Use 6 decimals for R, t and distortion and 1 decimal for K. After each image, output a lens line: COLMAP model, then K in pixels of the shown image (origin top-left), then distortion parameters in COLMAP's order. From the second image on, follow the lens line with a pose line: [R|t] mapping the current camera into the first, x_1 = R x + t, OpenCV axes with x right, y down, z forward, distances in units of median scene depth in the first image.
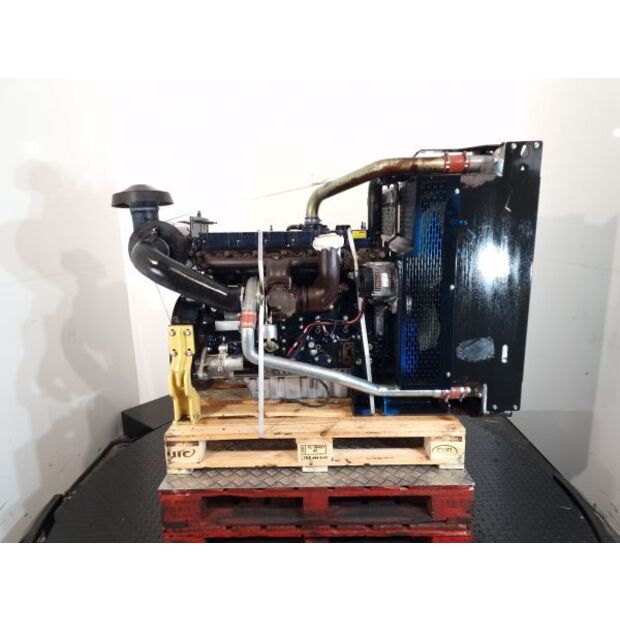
lens RADIAL K [[407.4, 0, 310.0], [0, 407.4, 310.0], [0, 0, 1]] dist [0.042937, -0.001784]
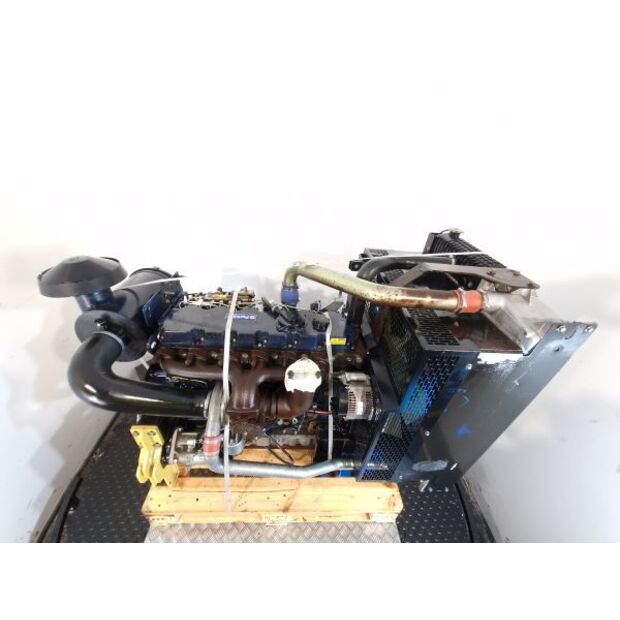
lens RADIAL K [[261.8, 0, 310.0], [0, 261.8, 310.0], [0, 0, 1]] dist [-0.016428, 0.000361]
pose [[0.994050, 0.062778, 0.089018, 0.001685], [-0.090771, 0.929166, 0.358346, -0.471297], [-0.060216, -0.364294, 0.929335, 0.509018]]
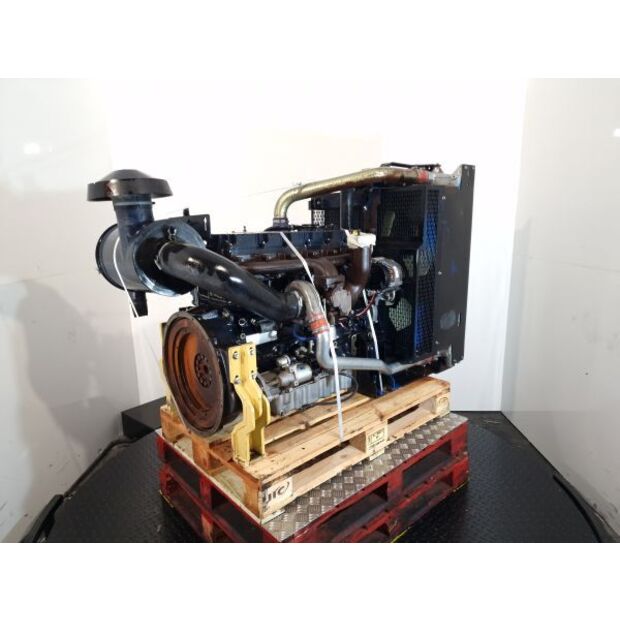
lens RADIAL K [[407.4, 0, 310.0], [0, 407.4, 310.0], [0, 0, 1]] dist [0.042937, -0.001784]
pose [[0.748480, -0.132684, 0.649748, -0.721734], [0.141500, 0.989170, 0.038995, -0.044770], [-0.647886, 0.062752, 0.759149, 0.271504]]
